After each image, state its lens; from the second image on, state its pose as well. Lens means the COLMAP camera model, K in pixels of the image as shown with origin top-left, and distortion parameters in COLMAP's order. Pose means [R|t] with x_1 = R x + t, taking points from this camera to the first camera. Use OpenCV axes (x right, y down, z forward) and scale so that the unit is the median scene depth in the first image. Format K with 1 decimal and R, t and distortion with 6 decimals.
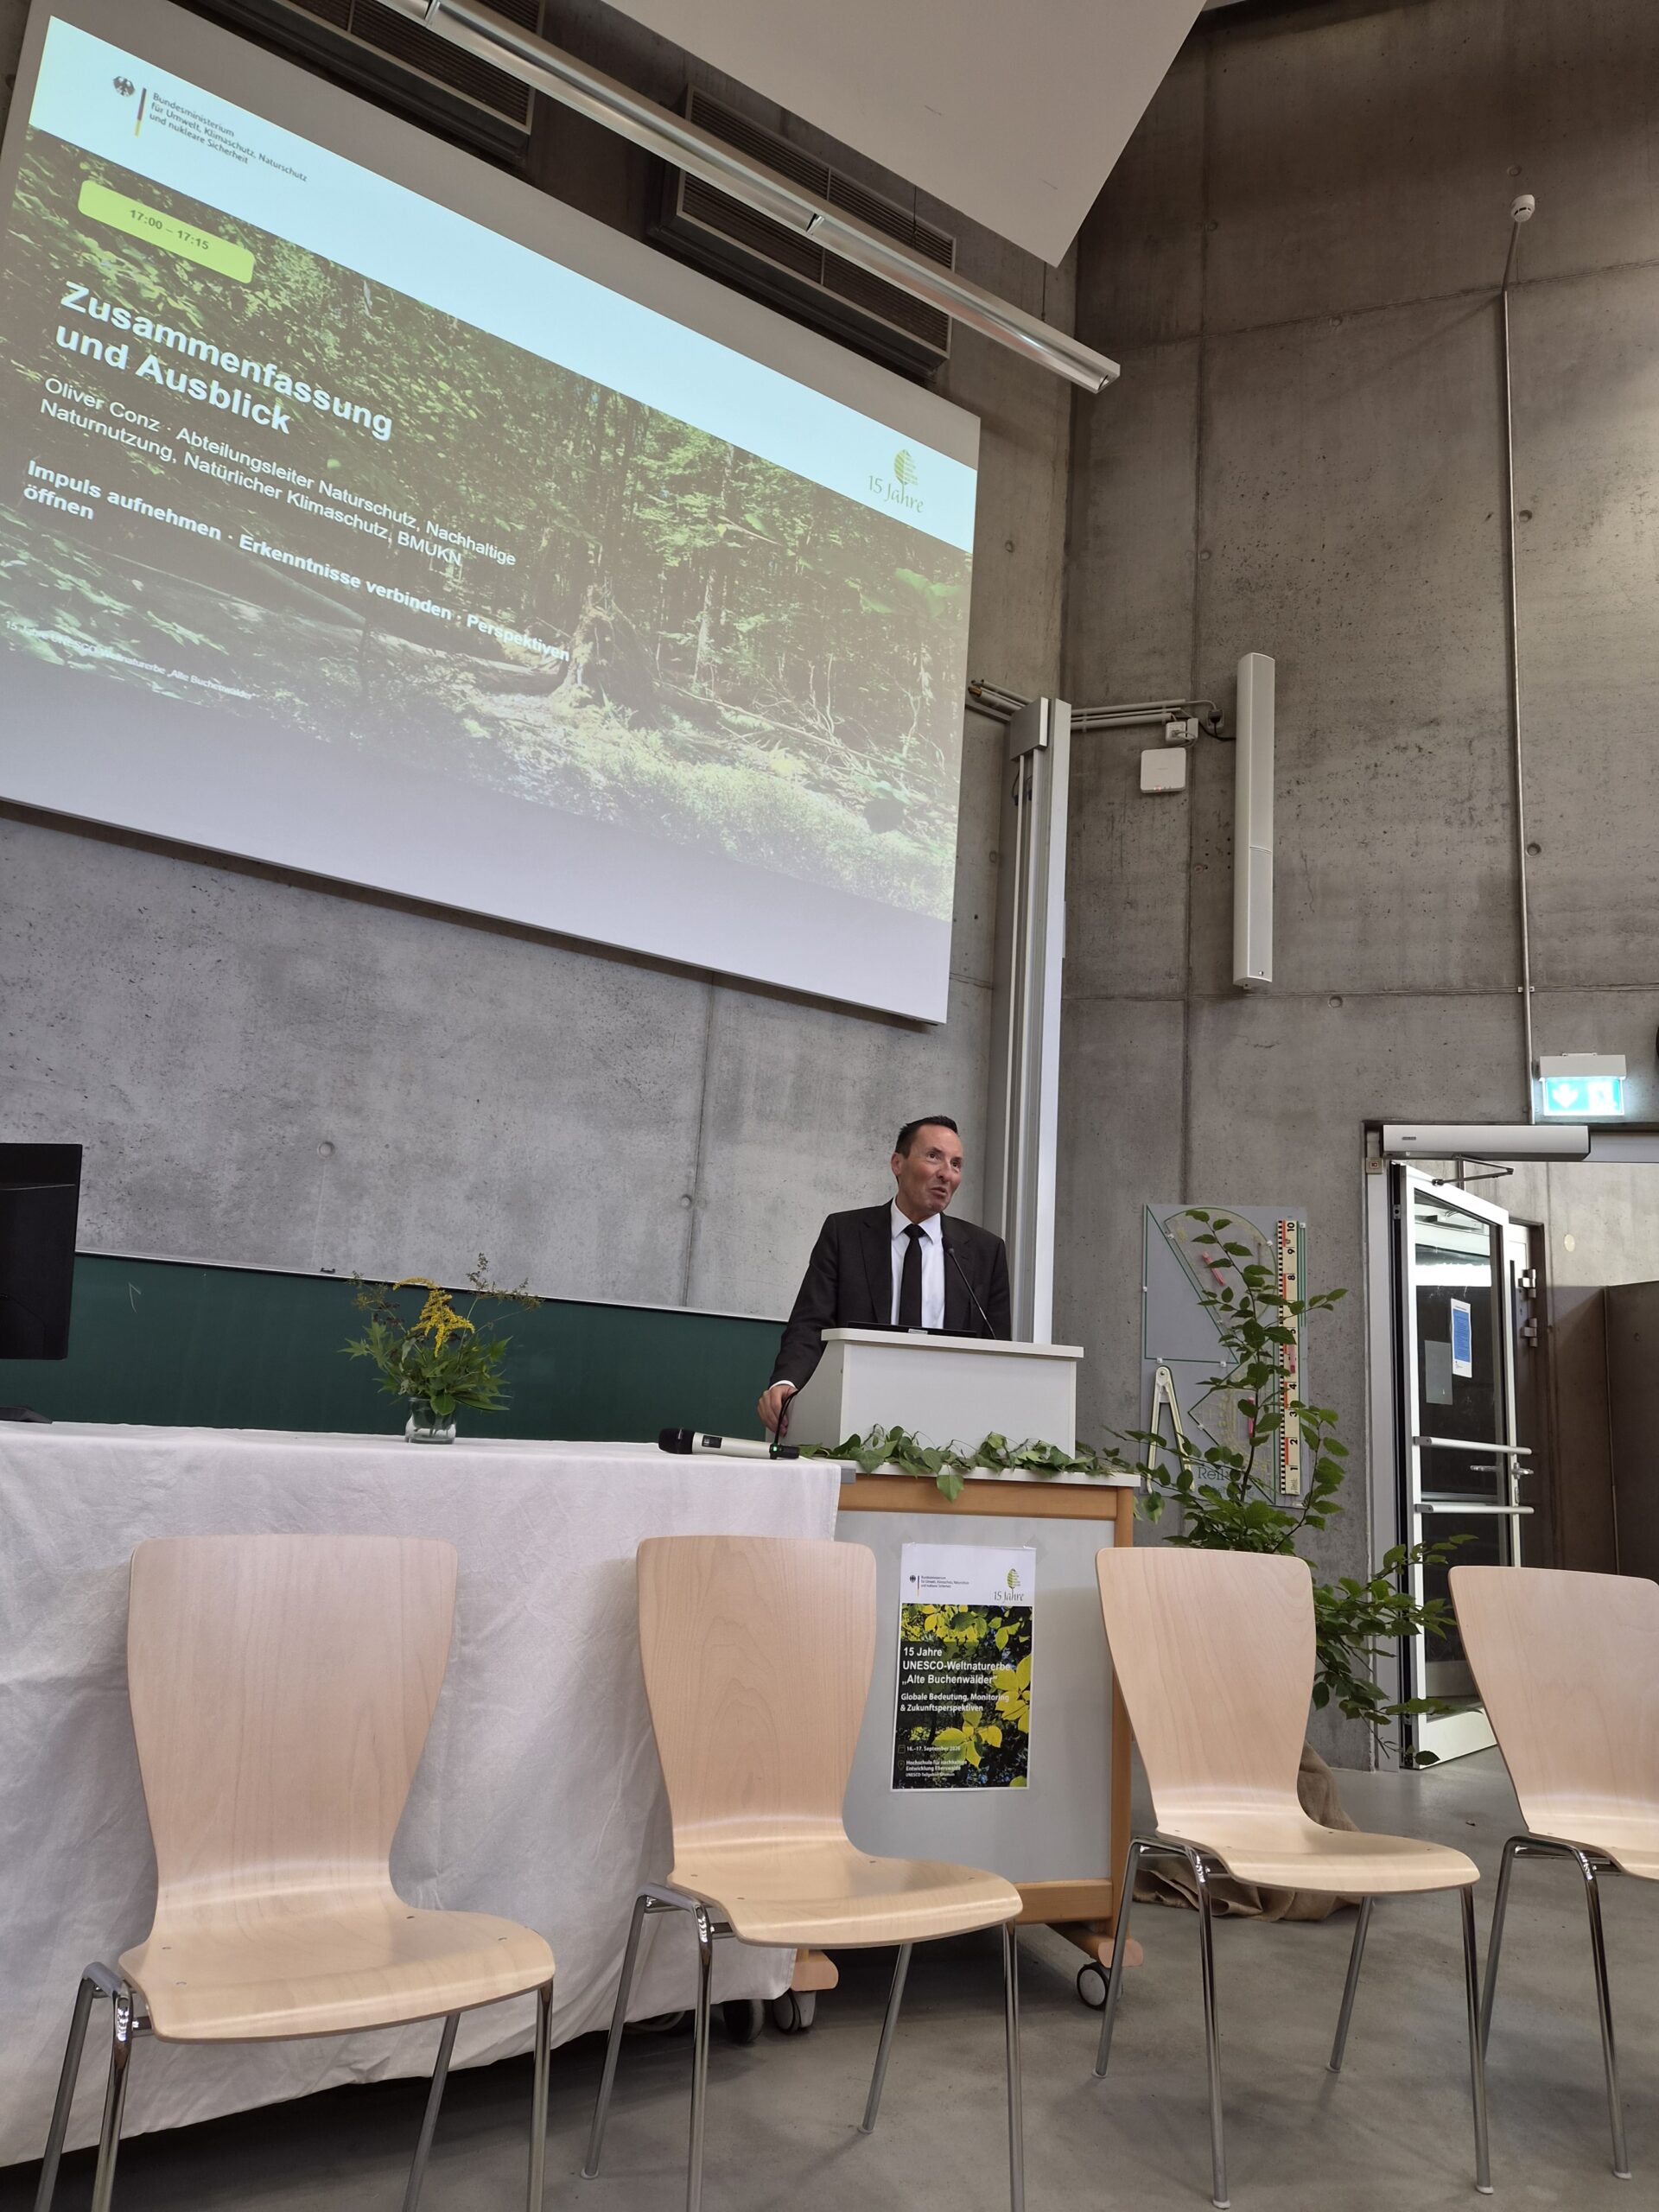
lens RADIAL K [[1463.8, 0, 802.3], [0, 1463.8, 1112.2], [0, 0, 1]] dist [0.056945, -0.020510]
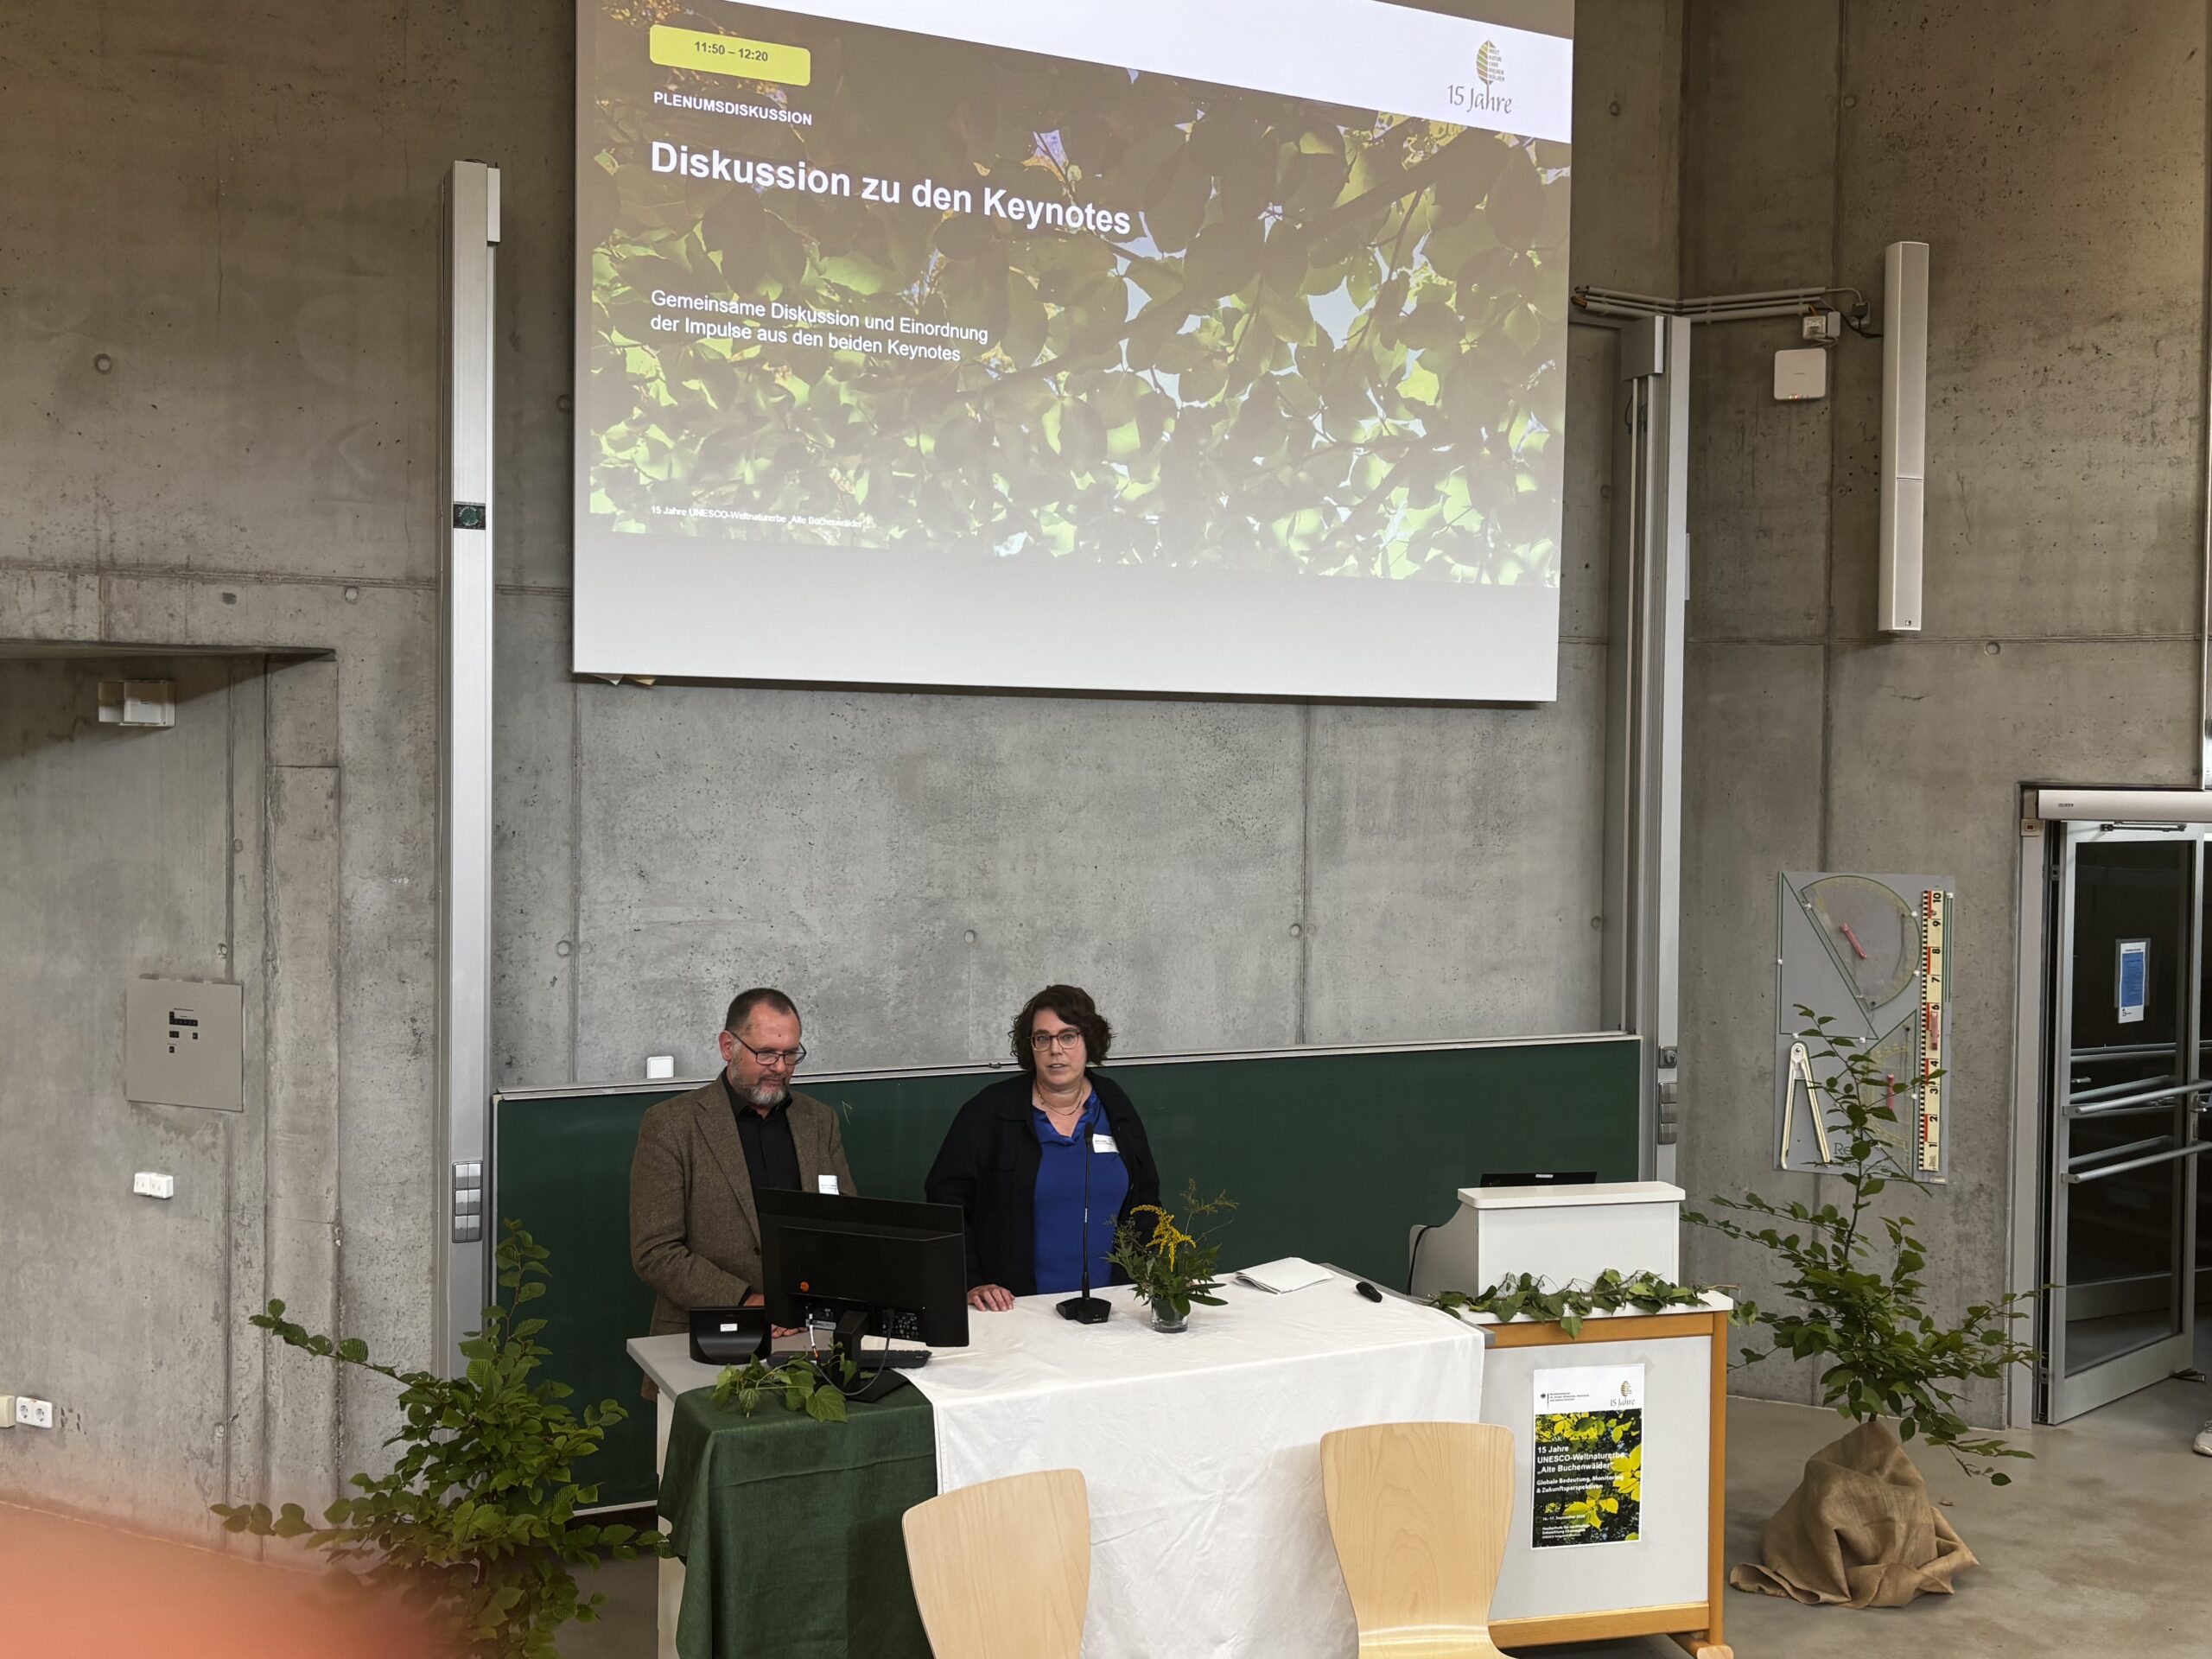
lens RADIAL K [[2077.0, 0, 1073.7], [0, 2077.0, 804.9], [0, 0, 1]] dist [0.005782, 0.000000]
pose [[0.988671, -0.050281, -0.141424, -0.025500], [0.079672, 0.974326, 0.210572, -0.329002], [0.127206, -0.219454, 0.967295, -0.373272]]
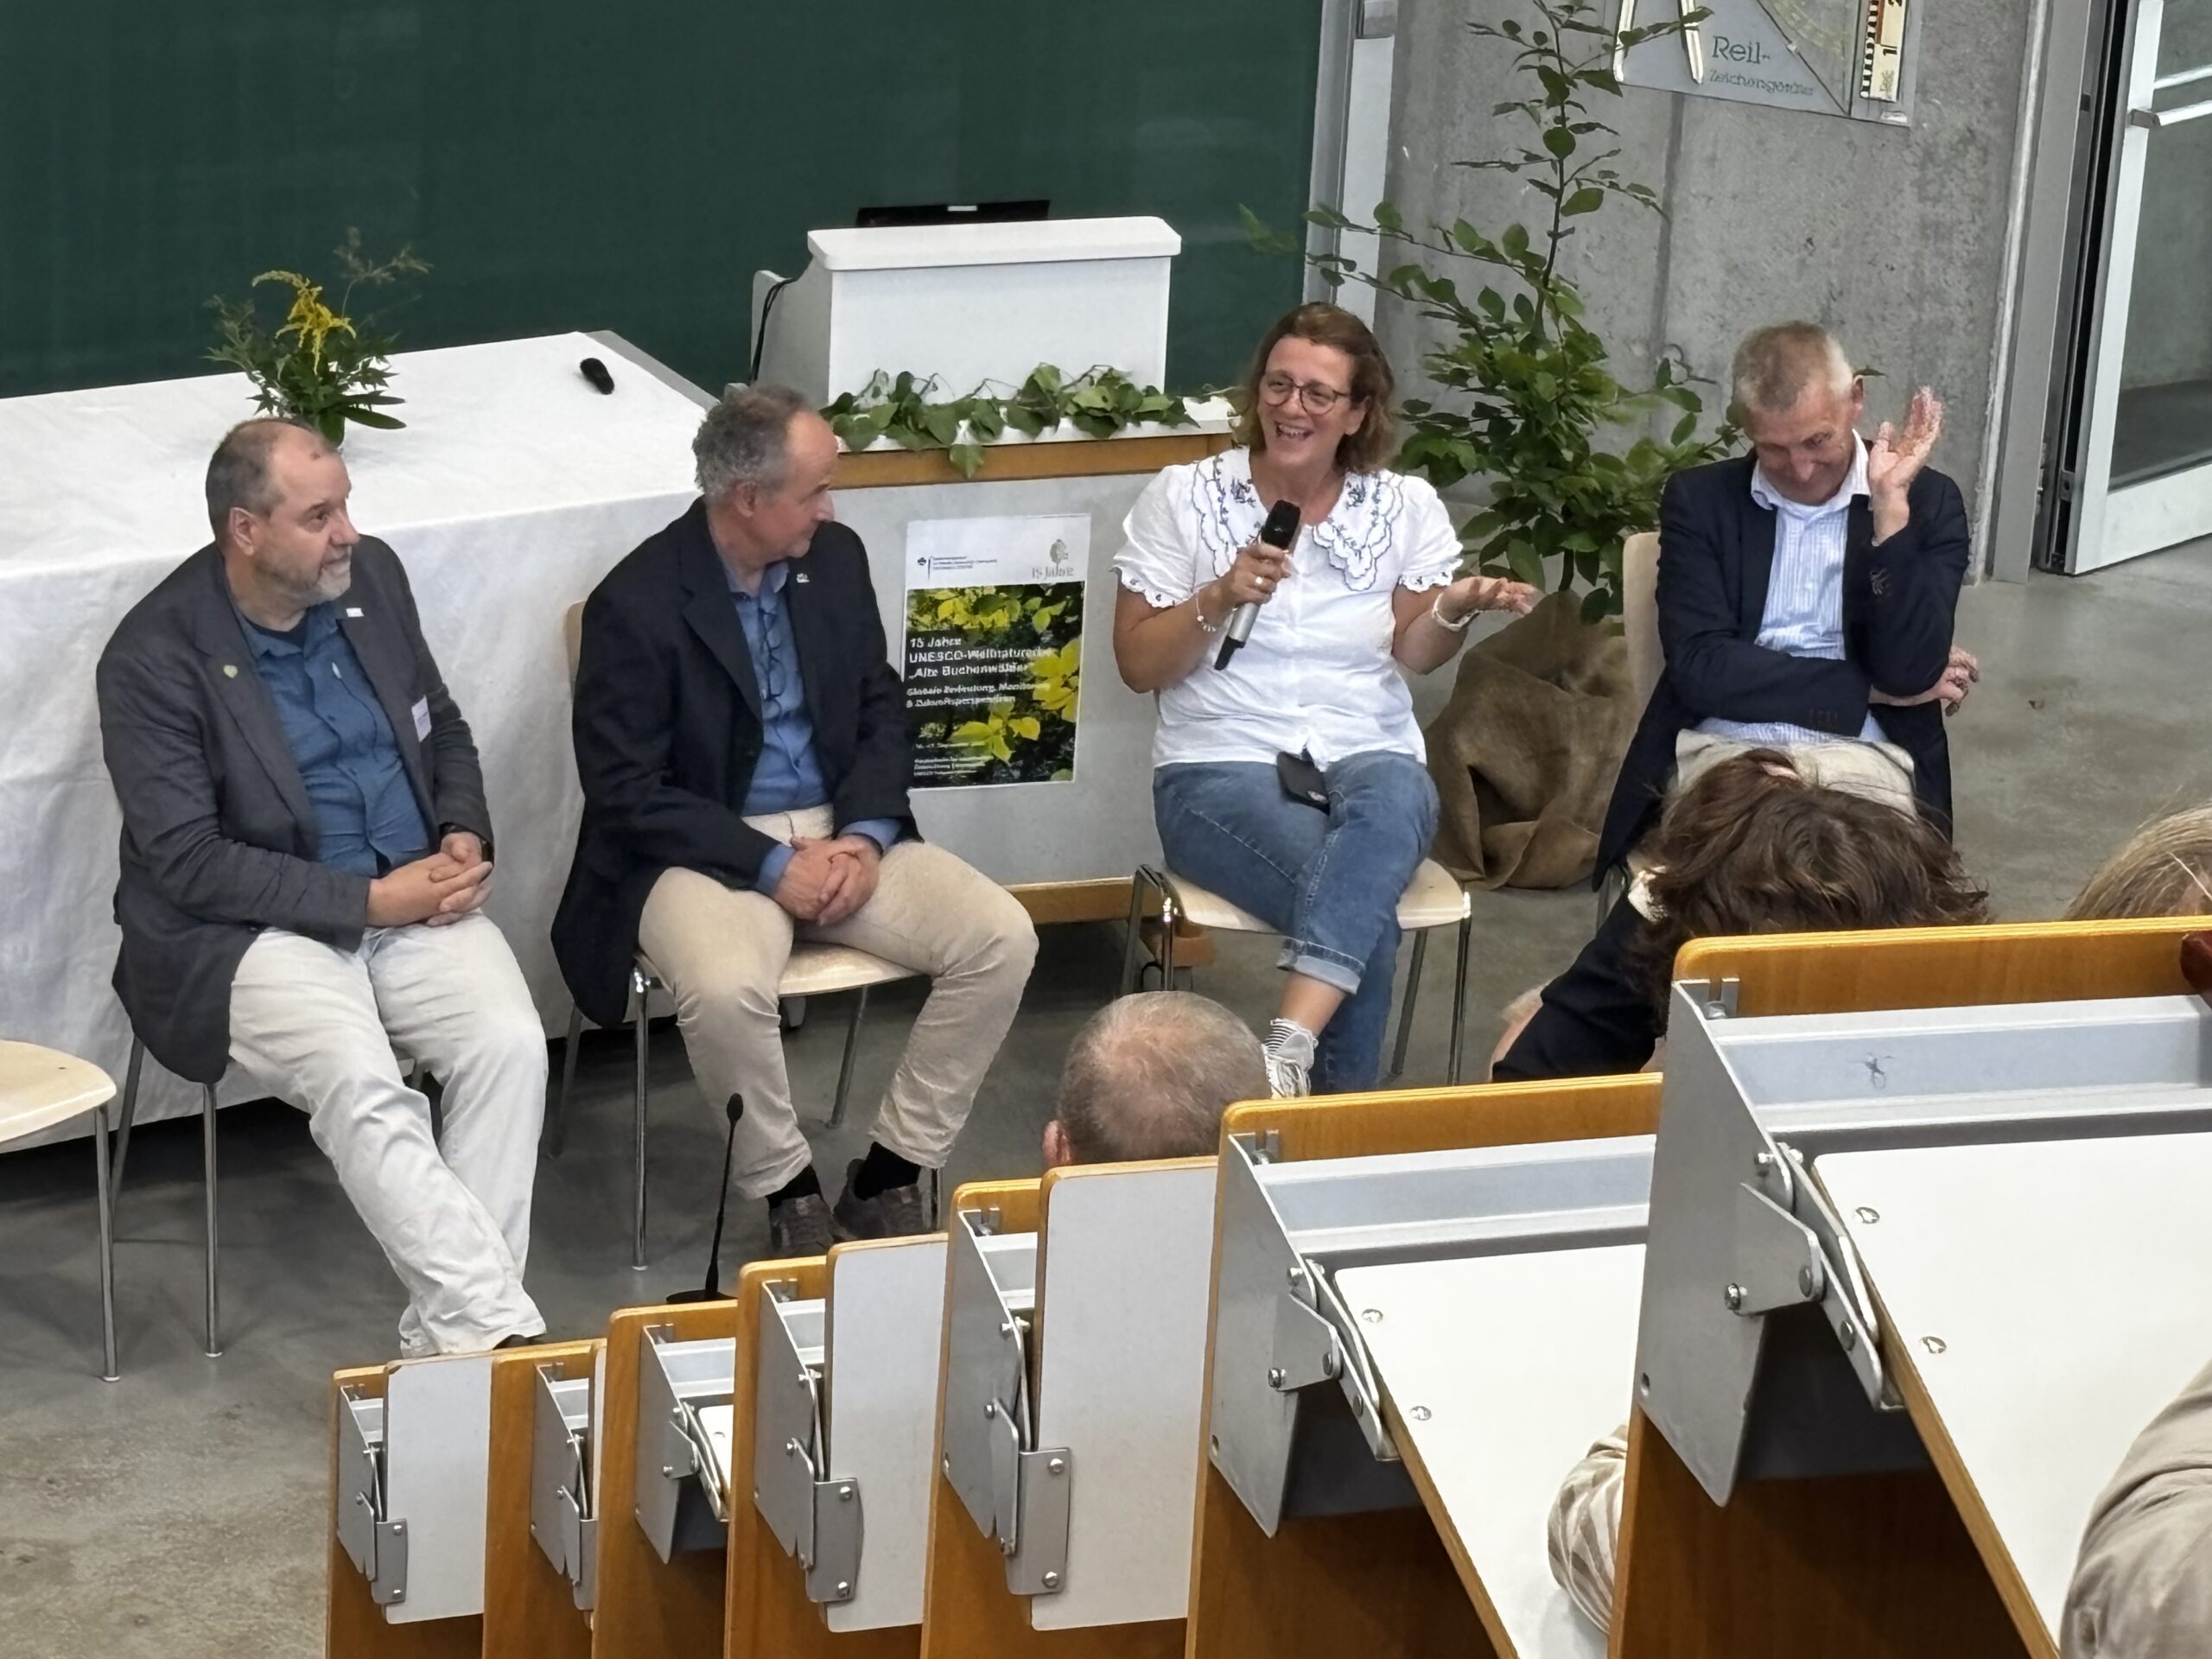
lens RADIAL K [[7929.3, 0, 1030.5], [0, 7929.3, 849.6], [0, 0, 1]] dist [0.223619, 0.000000]
pose [[0.997681, 0.013790, -0.066650, 0.236255], [0.024606, 0.839938, 0.542124, -1.046758], [0.063458, -0.542507, 0.837651, -1.488284]]
